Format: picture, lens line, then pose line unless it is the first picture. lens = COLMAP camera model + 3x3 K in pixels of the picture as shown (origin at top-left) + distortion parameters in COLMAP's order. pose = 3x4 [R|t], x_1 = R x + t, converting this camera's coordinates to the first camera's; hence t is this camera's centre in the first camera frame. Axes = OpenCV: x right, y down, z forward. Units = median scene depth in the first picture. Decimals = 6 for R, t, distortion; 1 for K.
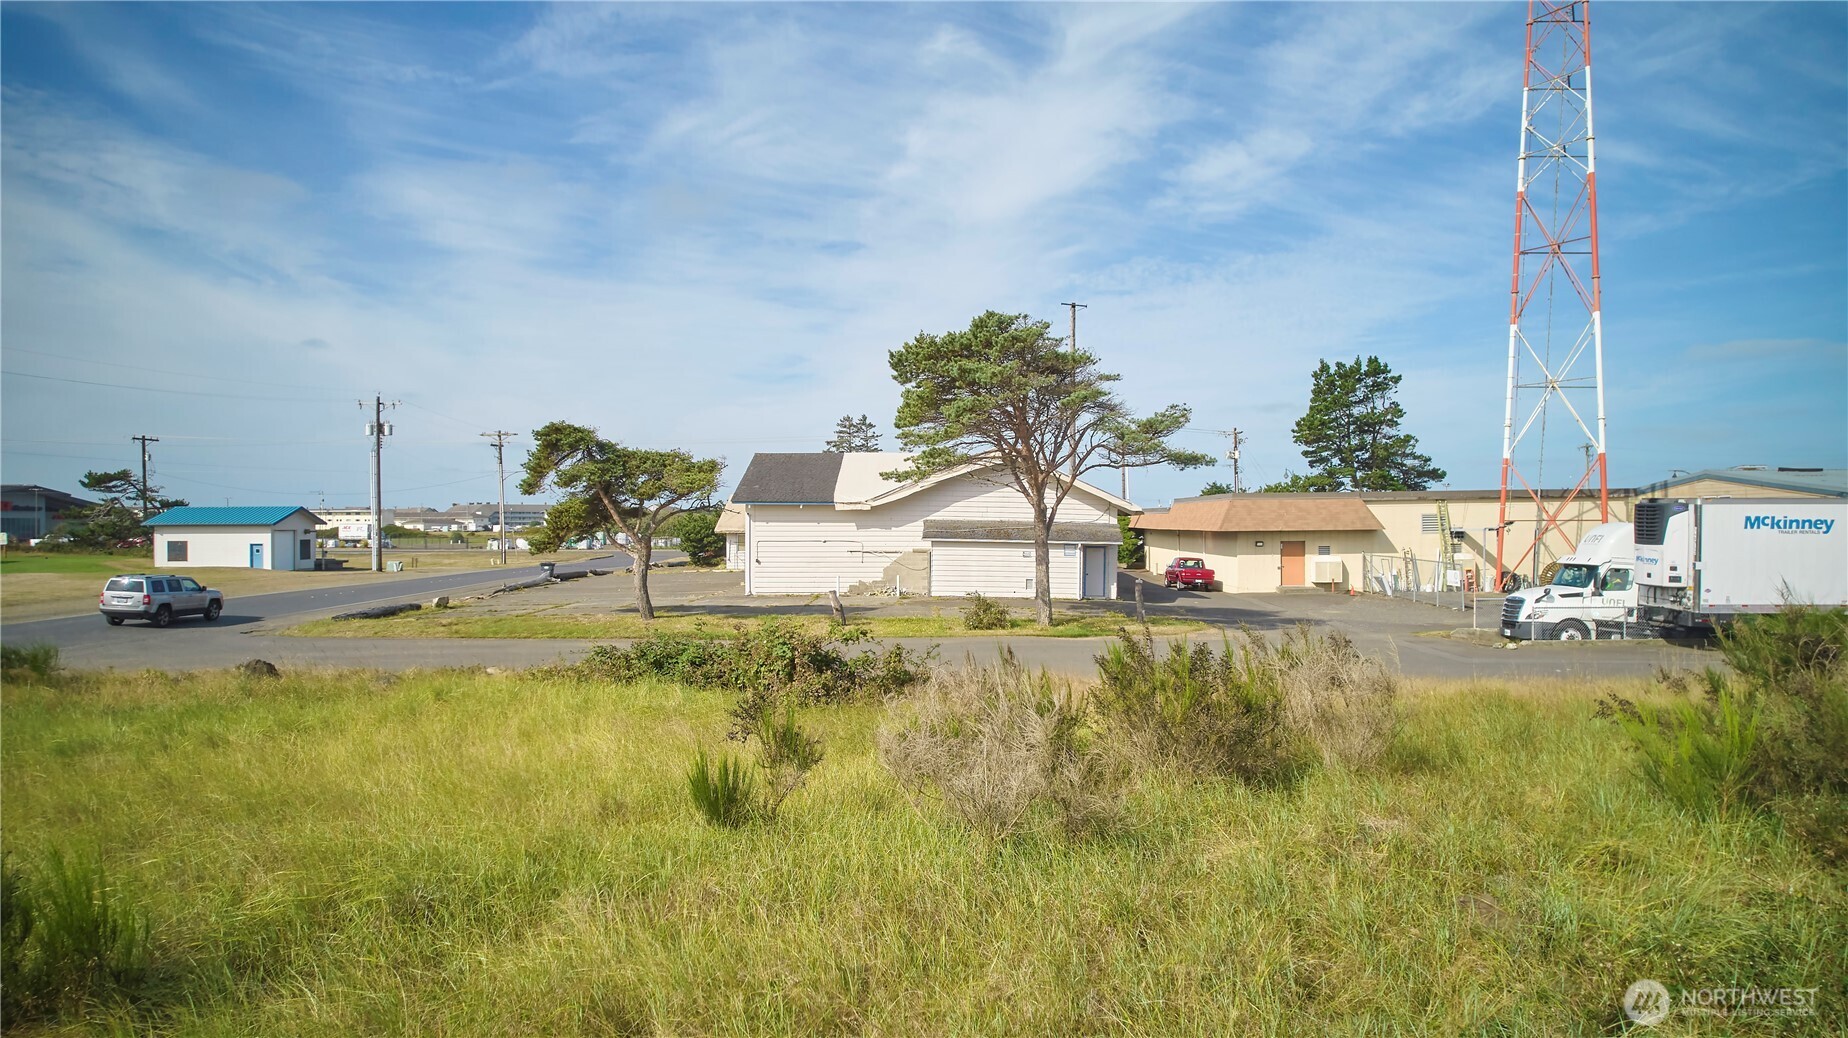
lens RADIAL K [[1188.4, 0, 930.0], [0, 1188.4, 524.2], [0, 0, 1]] dist [-0.059392, 0.050357]
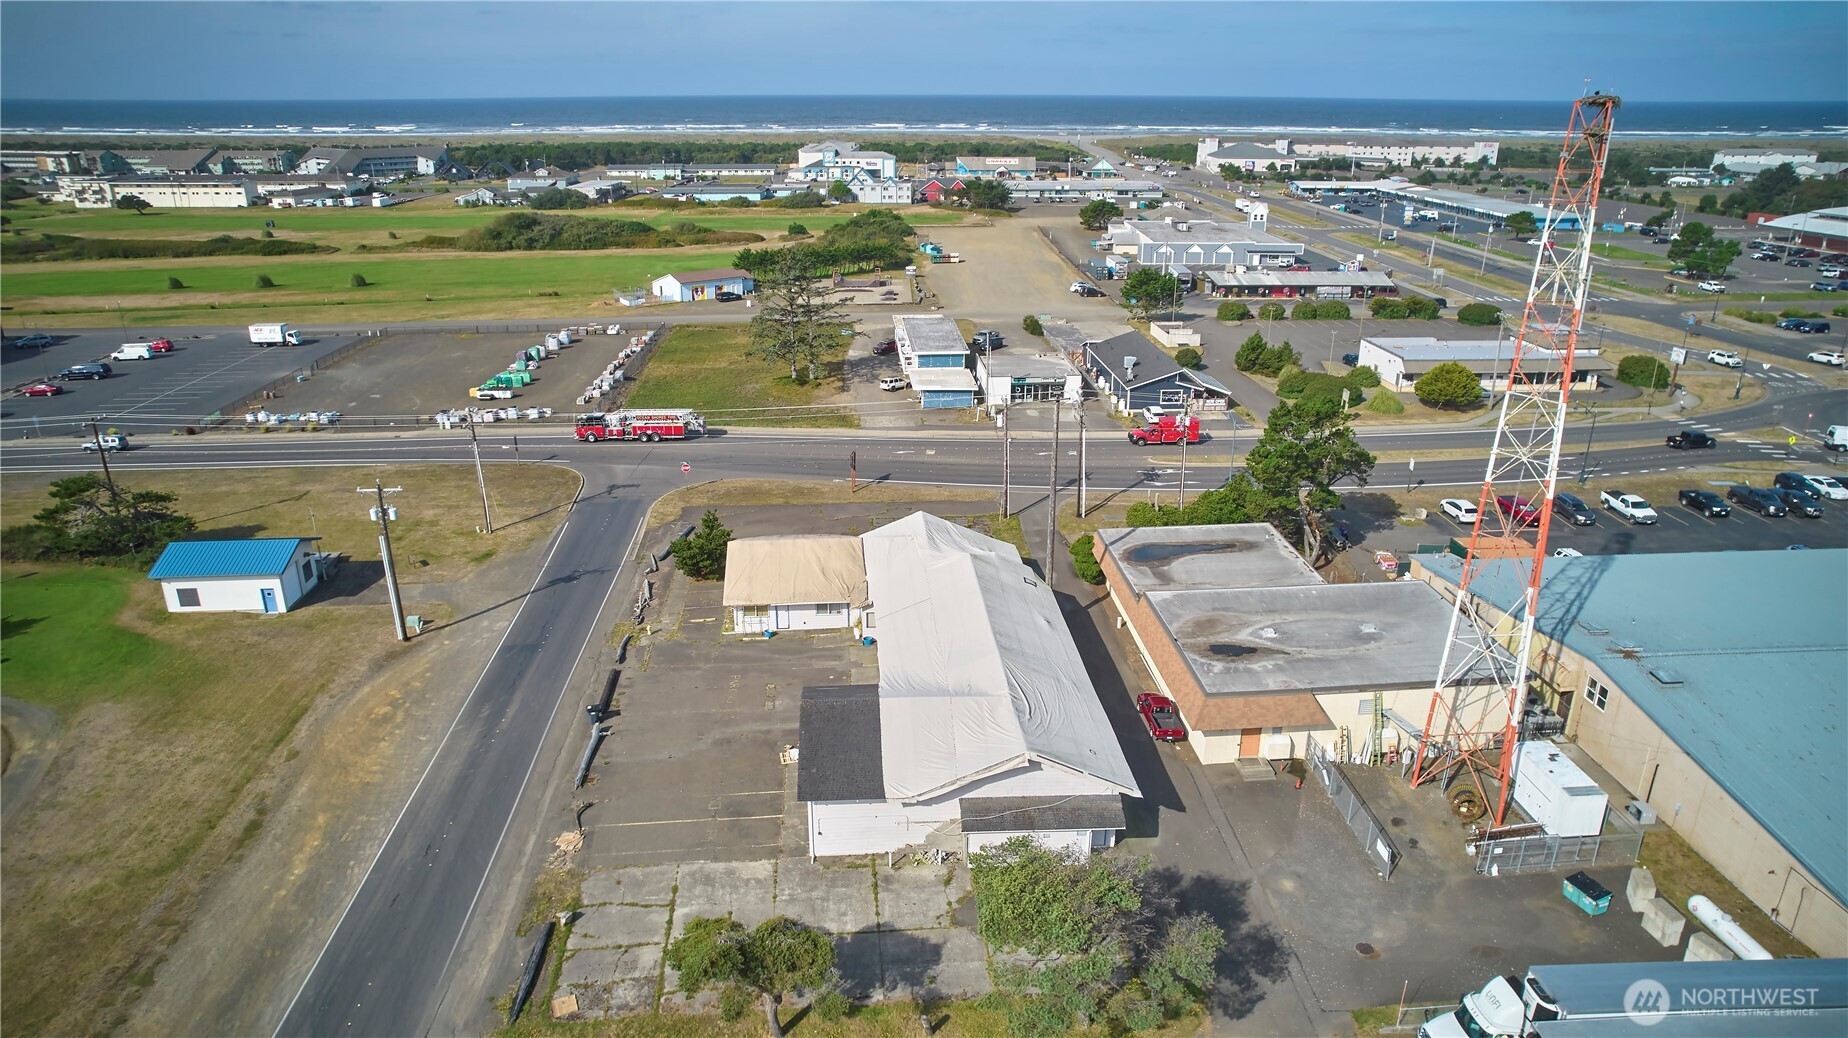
lens RADIAL K [[1188.4, 0, 931.8], [0, 1188.4, 527.9], [0, 0, 1]] dist [-0.059392, 0.050357]
pose [[0.995680, -0.029861, 0.087917, -0.114159], [-0.003120, 0.935581, 0.353100, -0.598145], [-0.092797, -0.351848, 0.931446, -0.007419]]
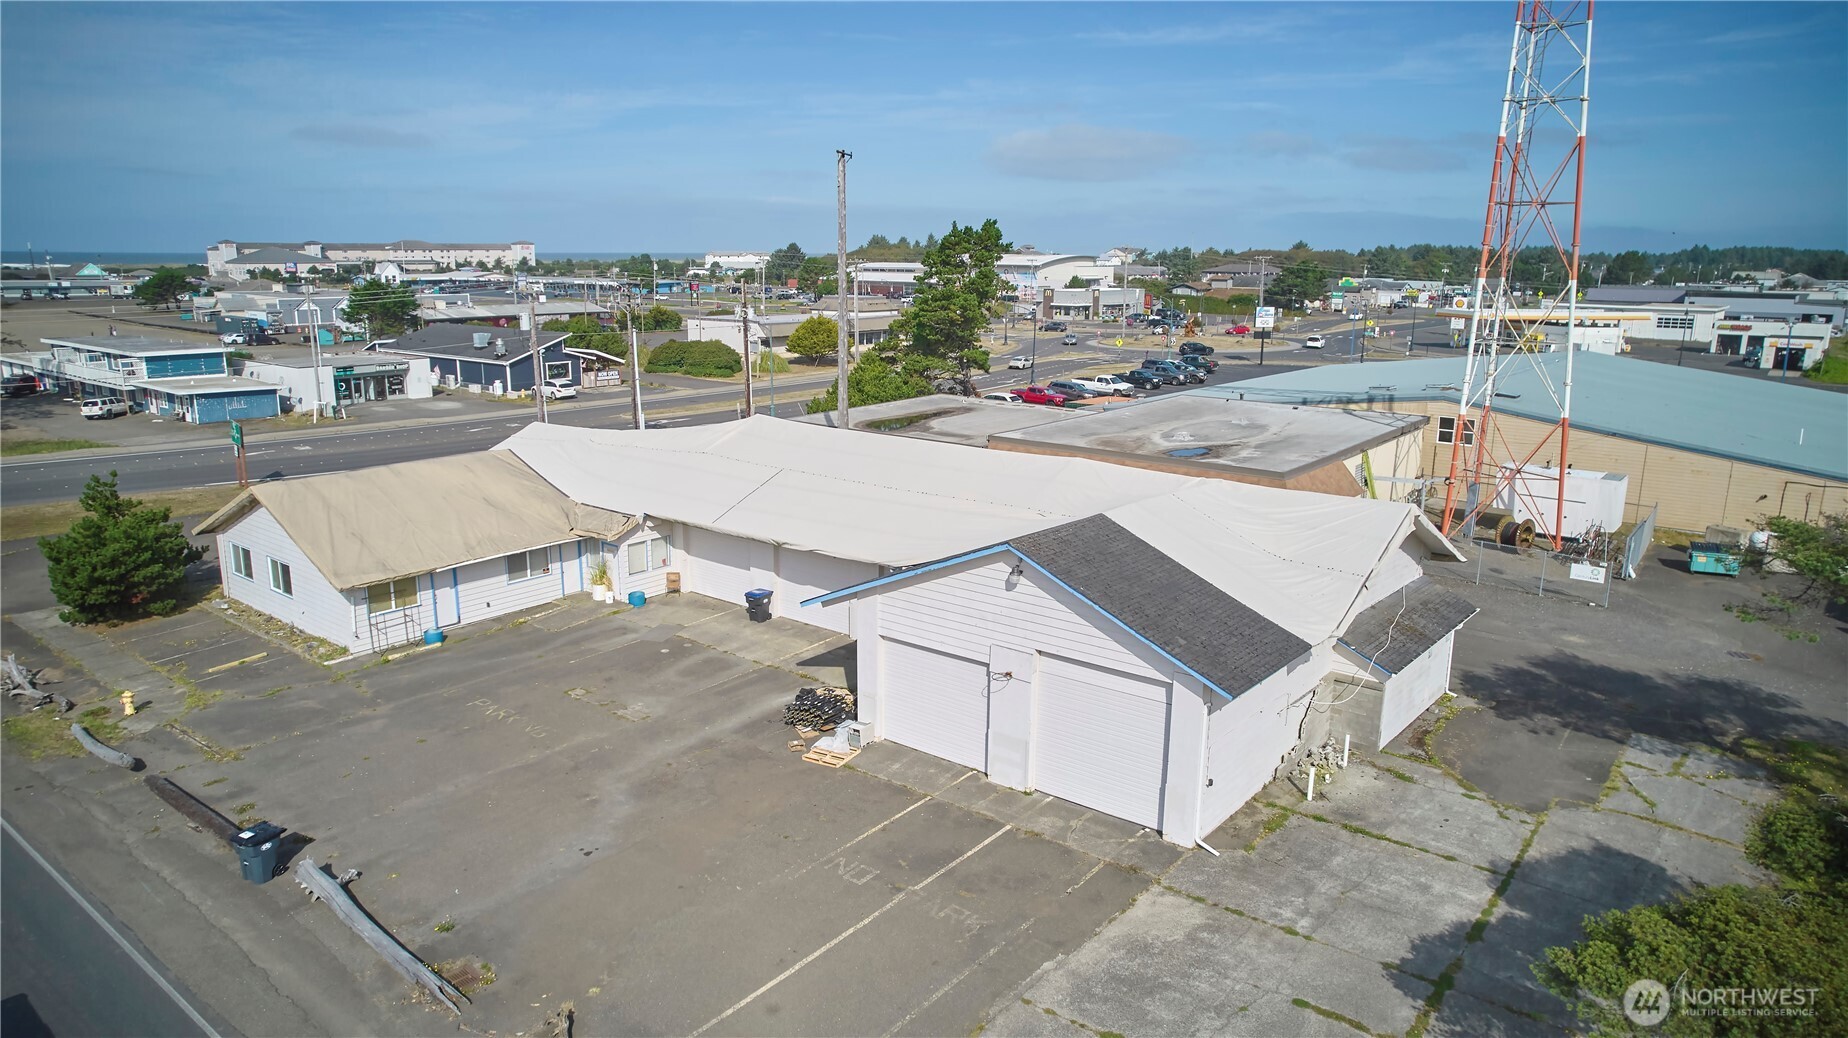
lens RADIAL K [[1188.4, 0, 922.8], [0, 1188.4, 518.5], [0, 0, 1]] dist [-0.059392, 0.050357]
pose [[0.616569, -0.168717, 0.769010, -0.536008], [-0.008738, 0.975242, 0.220969, -0.175038], [-0.787252, -0.142962, 0.599830, 0.710731]]
